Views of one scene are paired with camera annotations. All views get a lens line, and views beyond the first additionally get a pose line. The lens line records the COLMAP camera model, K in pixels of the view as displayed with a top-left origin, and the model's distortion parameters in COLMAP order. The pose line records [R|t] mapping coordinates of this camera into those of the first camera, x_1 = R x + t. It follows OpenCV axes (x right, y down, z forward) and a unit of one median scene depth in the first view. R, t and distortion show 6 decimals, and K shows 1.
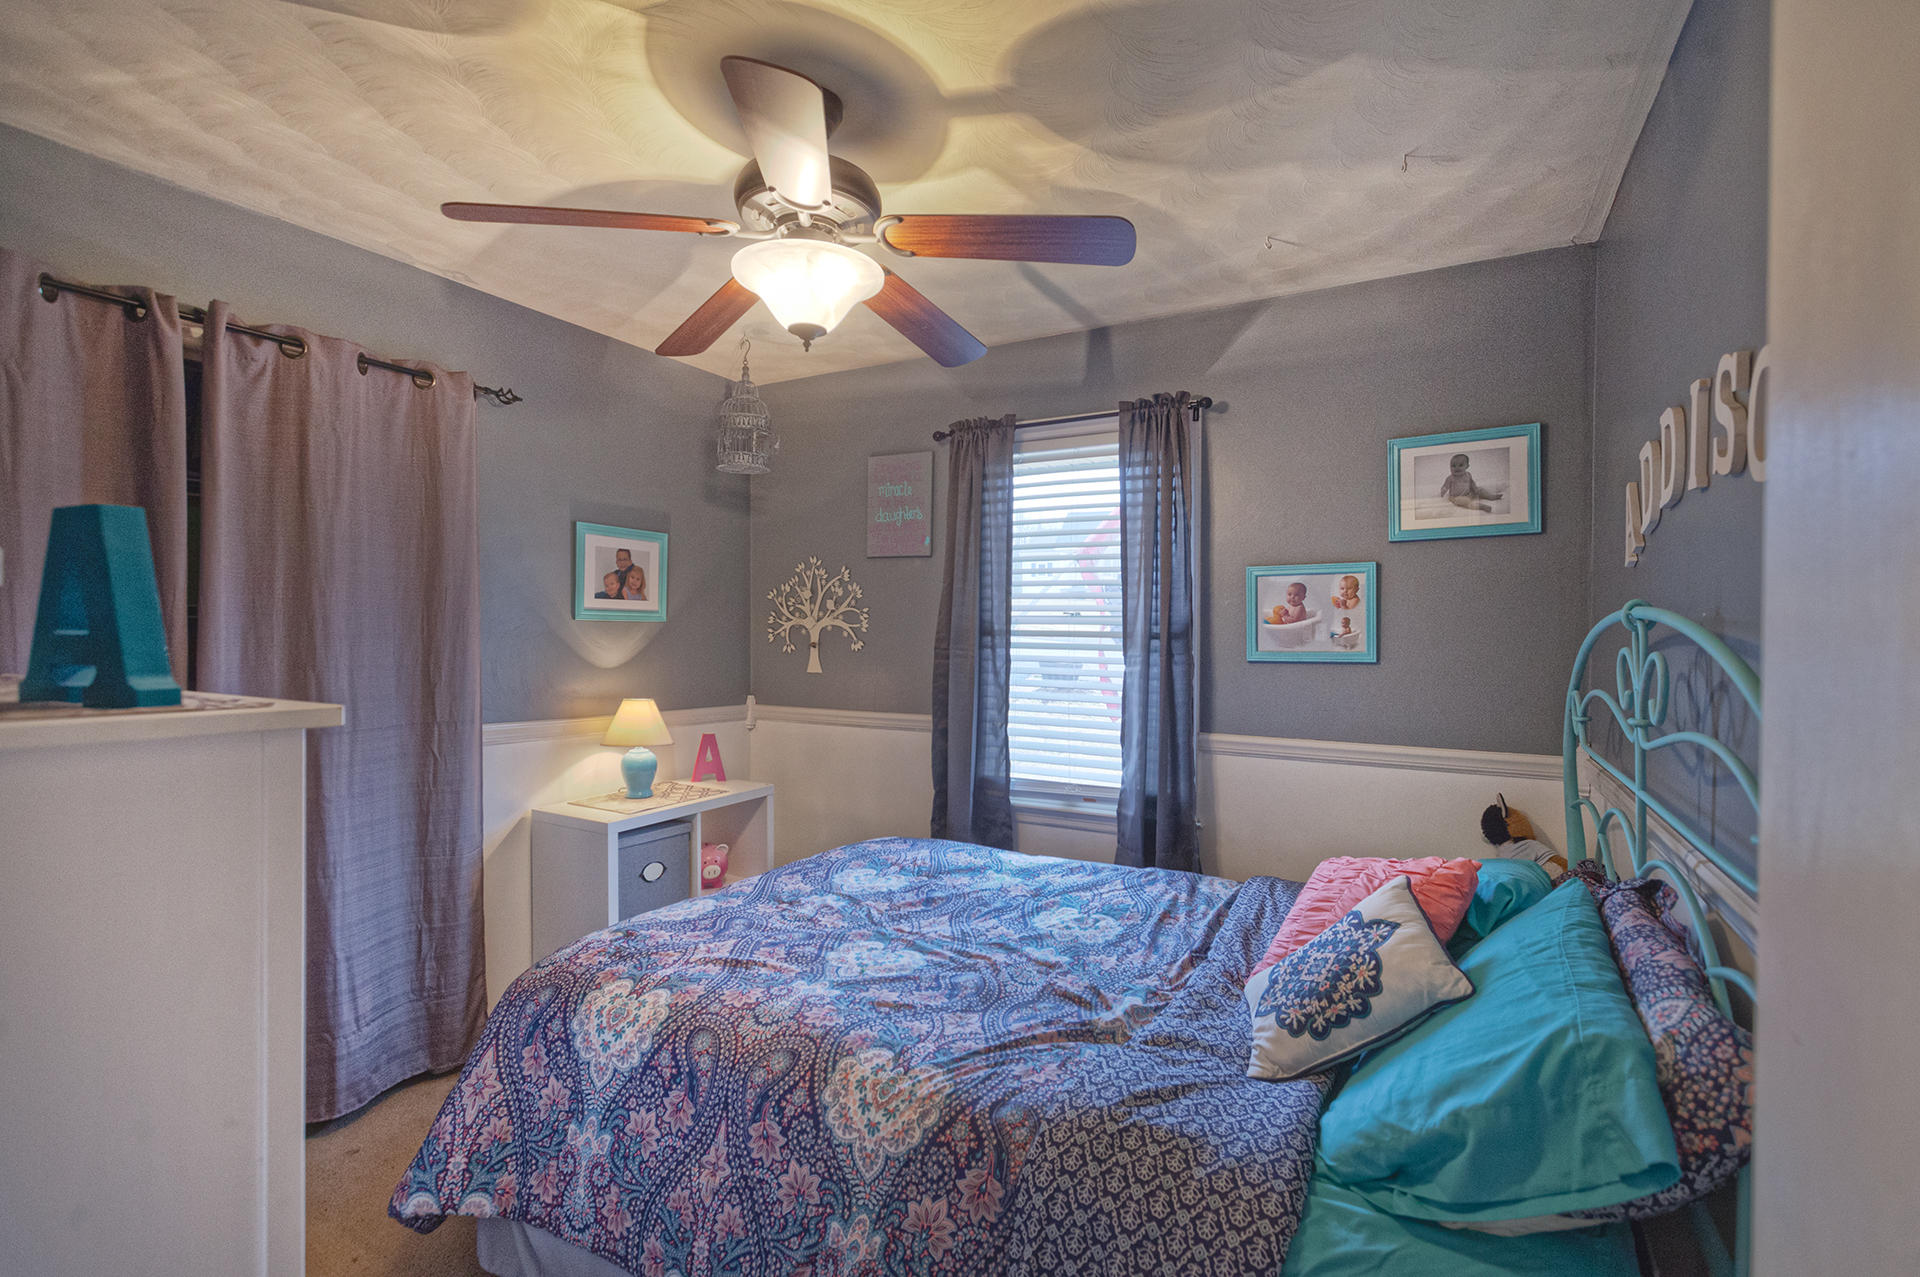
lens RADIAL K [[889.7, 0, 971.5], [0, 889.7, 636.3], [0, 0, 1]] dist [0.001339, 0.000389]
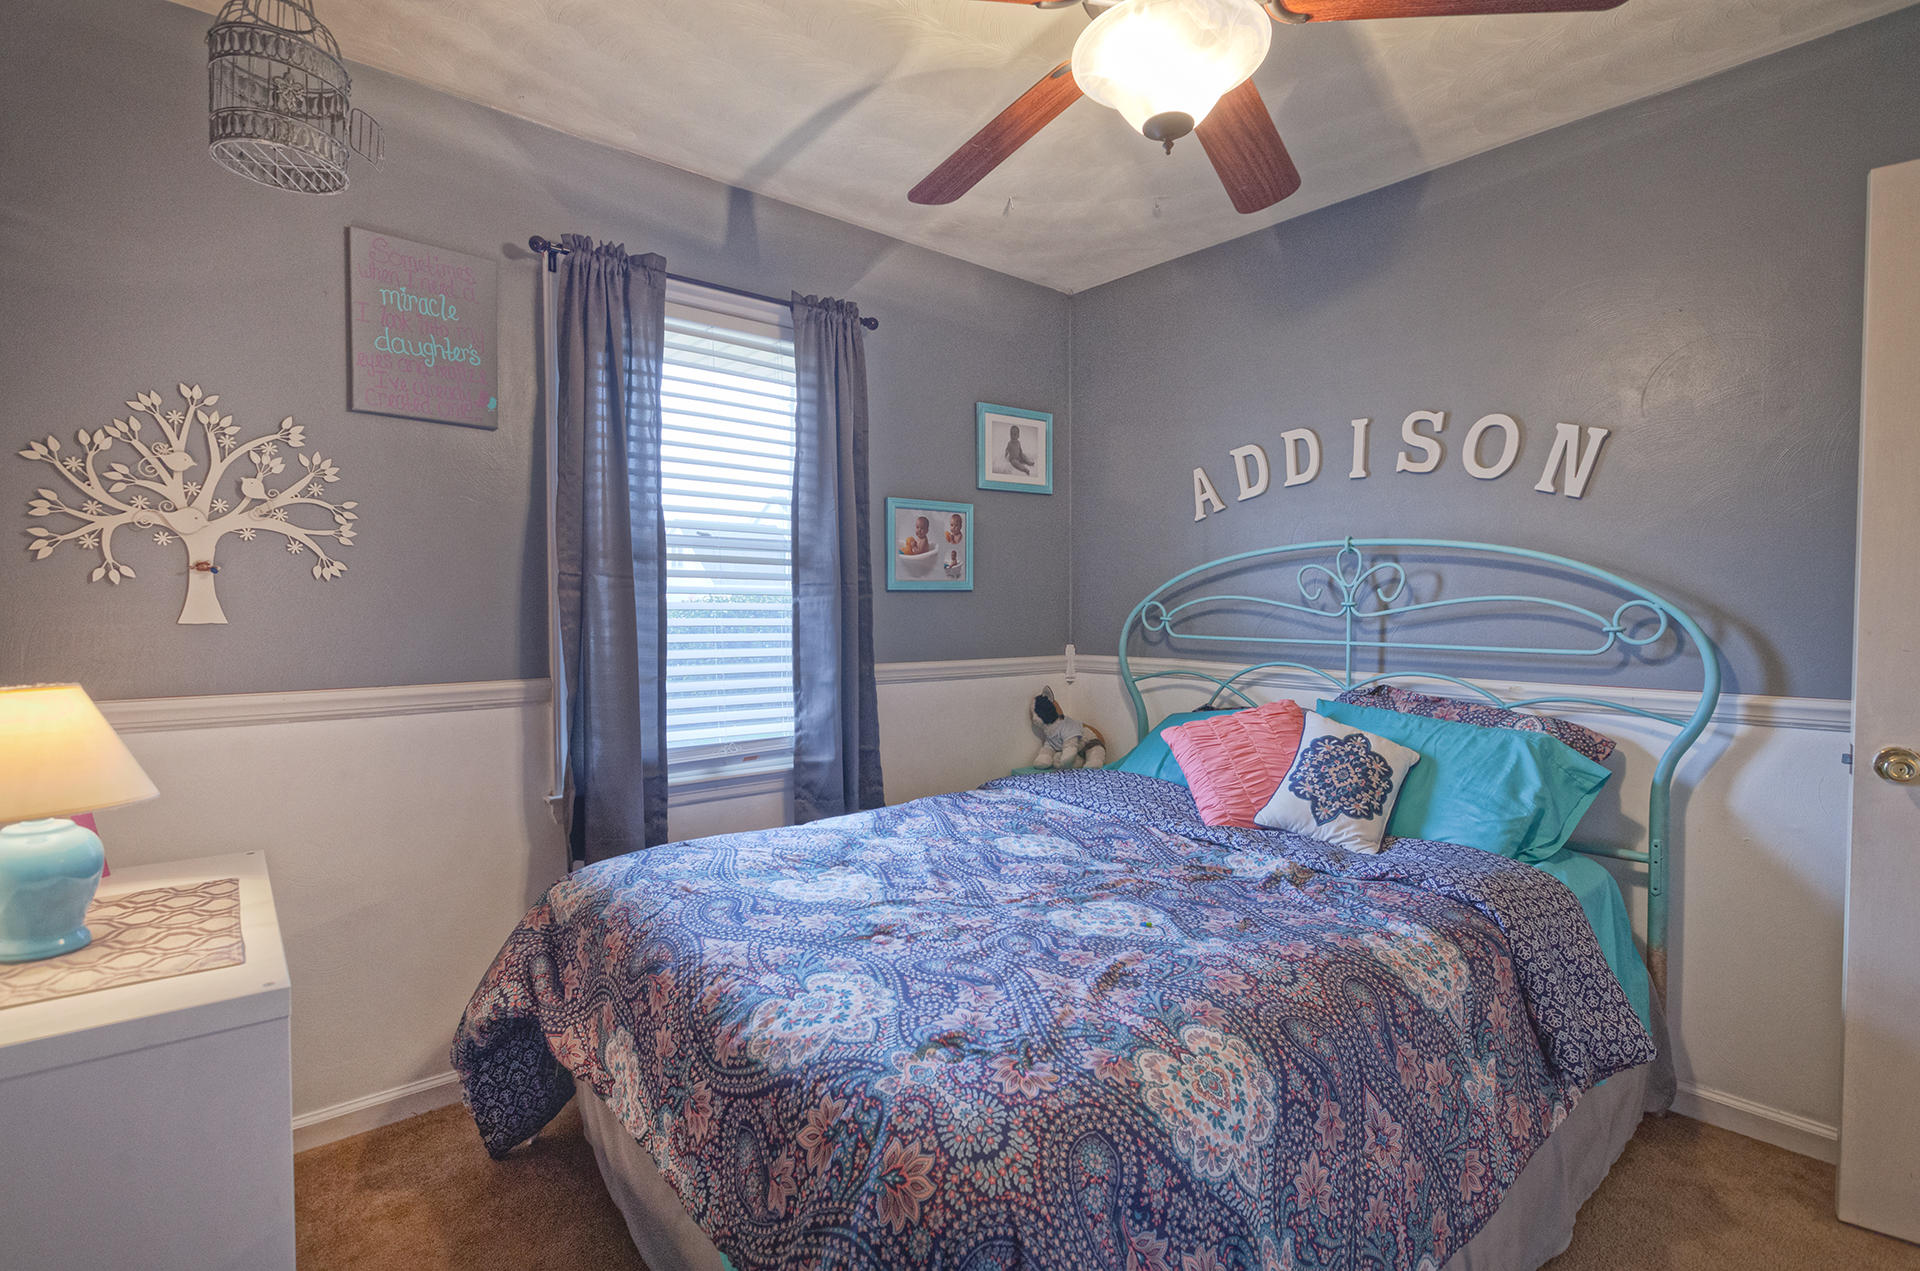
lens RADIAL K [[889.7, 0, 971.5], [0, 889.7, 633.3], [0, 0, 1]] dist [0.001339, 0.000389]
pose [[0.361170, -0.036487, 0.931786, -0.710263], [0.012422, 0.999334, 0.034318, 0.050836], [-0.932417, -0.000820, 0.361383, 0.631004]]
